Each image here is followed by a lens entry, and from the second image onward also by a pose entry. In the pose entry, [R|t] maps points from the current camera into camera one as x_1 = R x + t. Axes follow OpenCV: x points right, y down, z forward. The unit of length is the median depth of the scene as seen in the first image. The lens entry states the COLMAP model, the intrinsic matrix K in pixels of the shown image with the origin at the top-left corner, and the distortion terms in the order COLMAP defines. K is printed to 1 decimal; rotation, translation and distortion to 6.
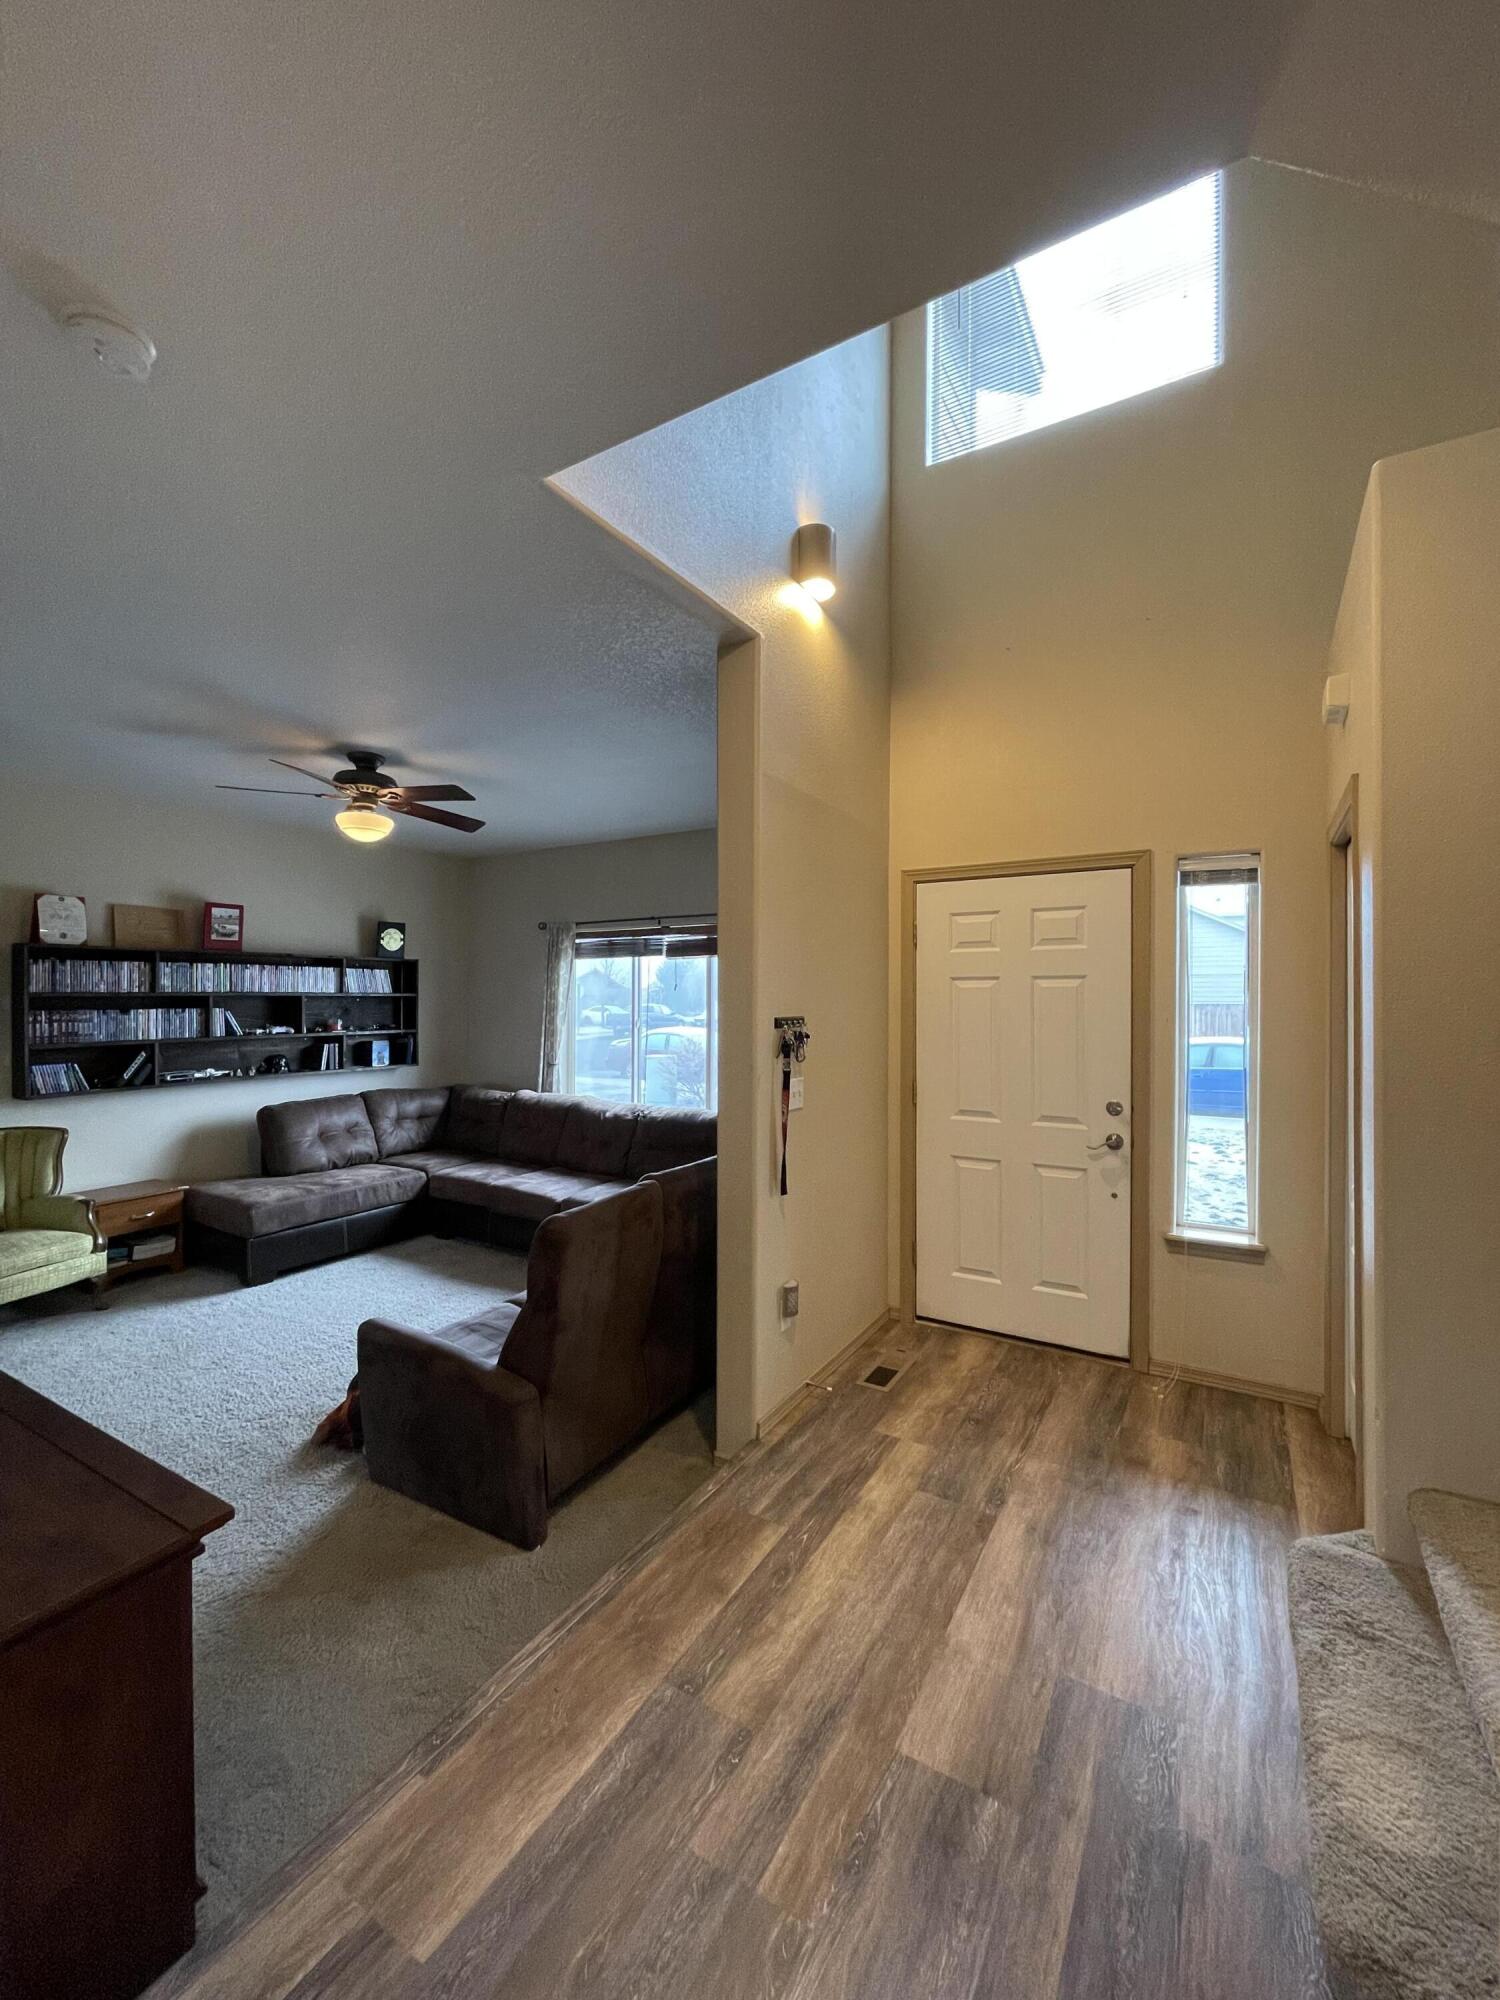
lens RADIAL K [[804.8, 0, 749.0], [0, 804.8, 996.1], [0, 0, 1]] dist [-0.002796, 0.000207]
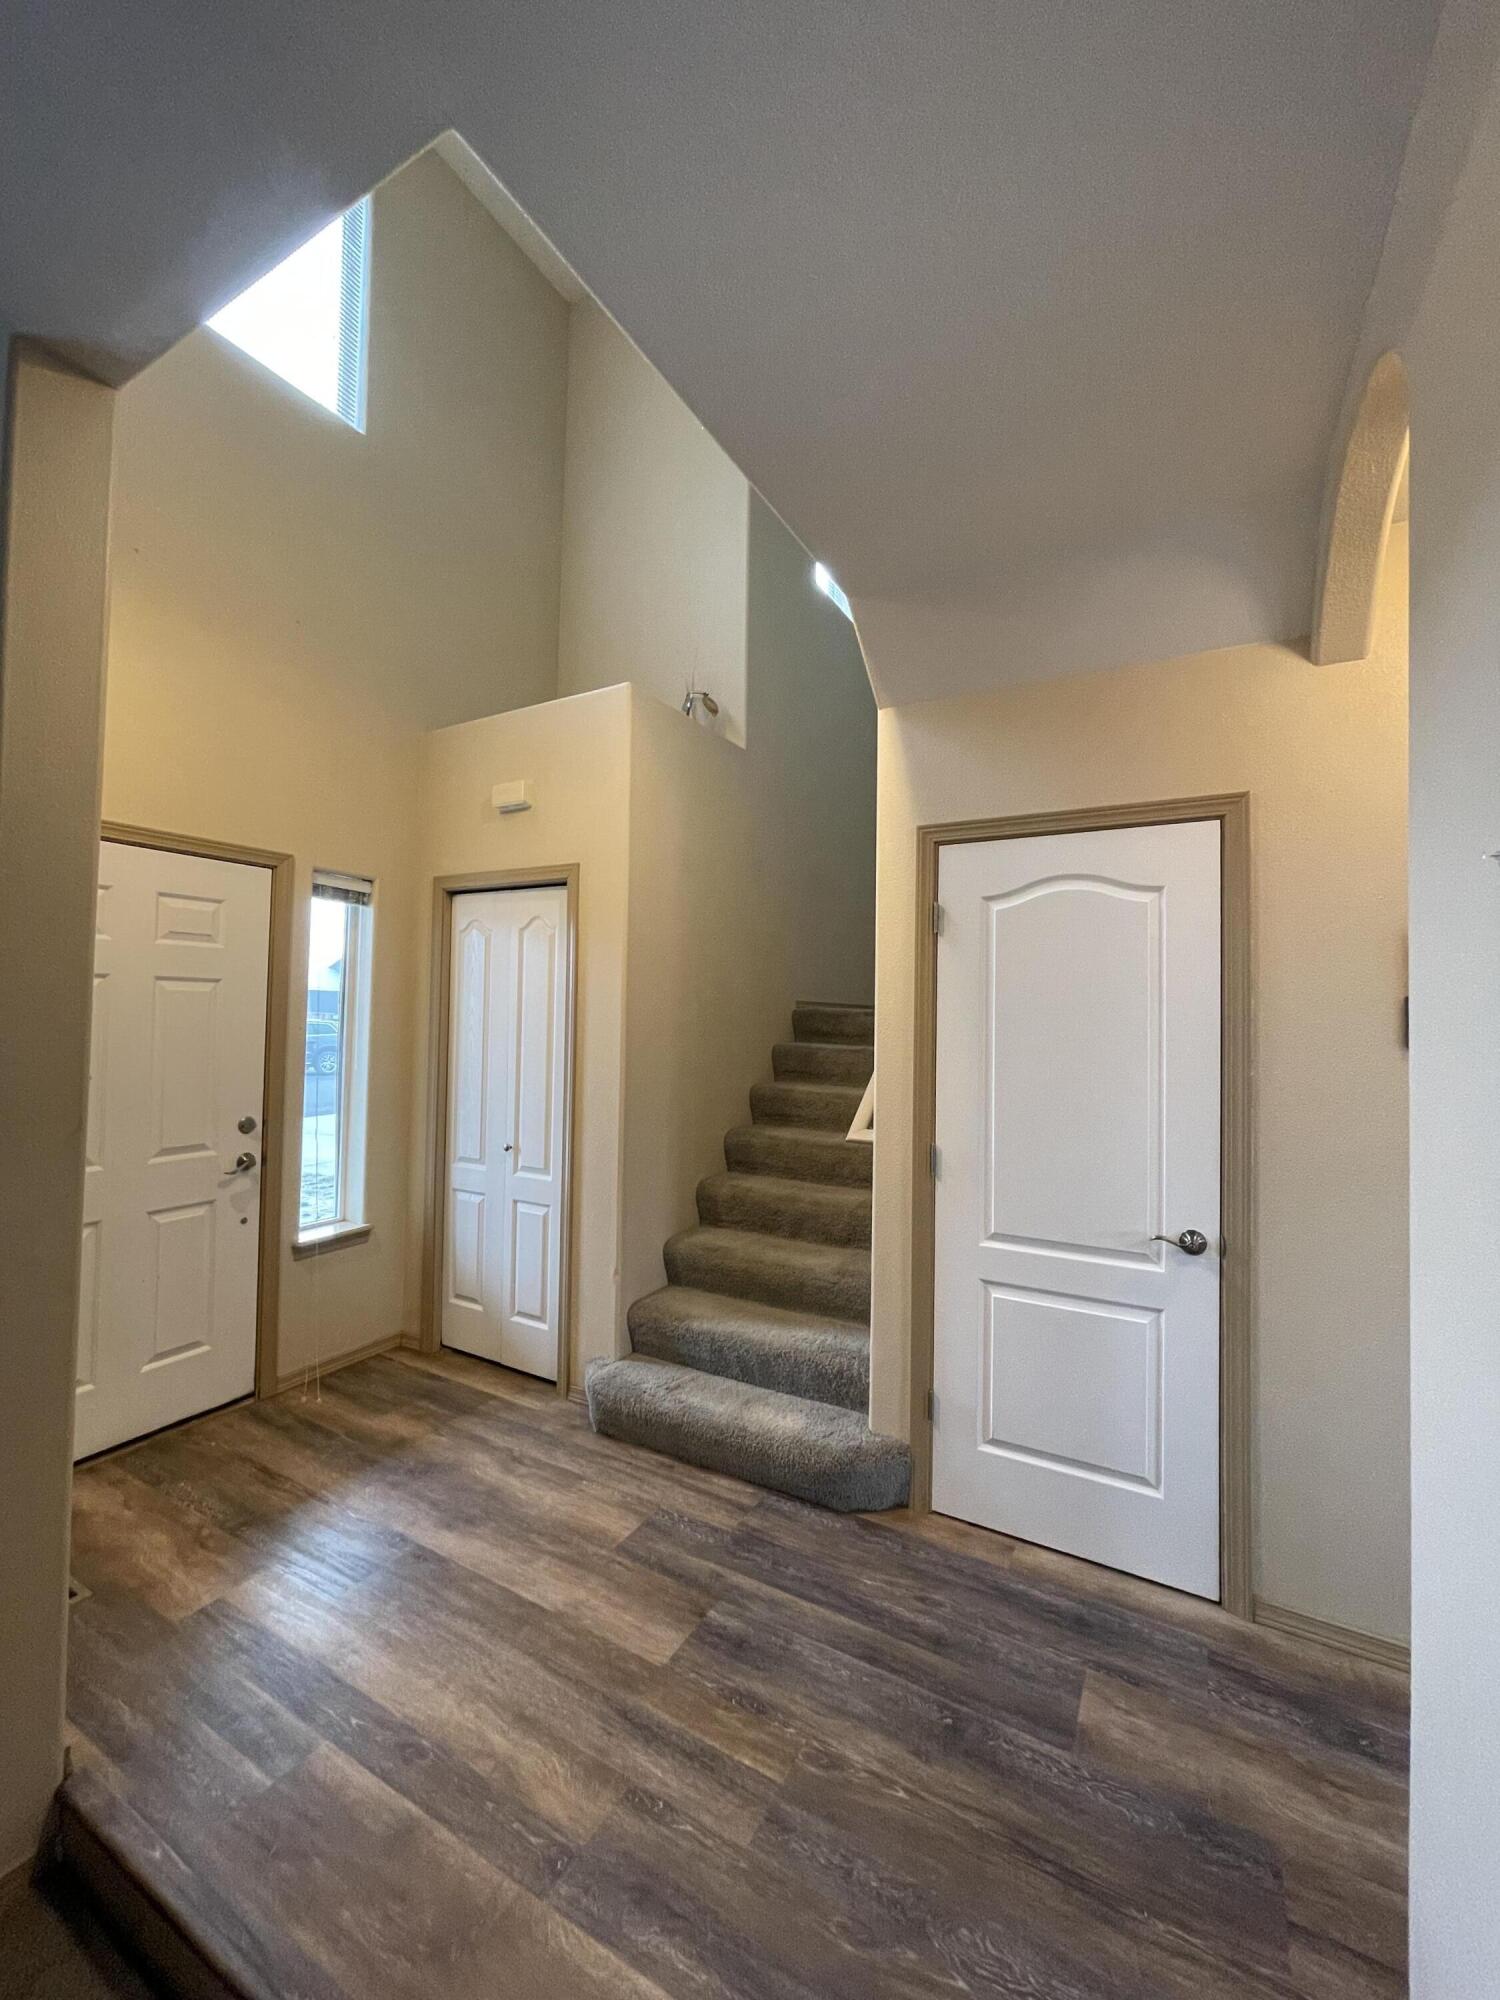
lens RADIAL K [[804.8, 0, 749.0], [0, 804.8, 996.1], [0, 0, 1]] dist [-0.002796, 0.000207]
pose [[-0.036450, 0.028156, 0.998939, -0.762257], [-0.019774, 0.999387, -0.028890, 0.011193], [-0.999140, -0.020806, -0.035871, 0.720958]]
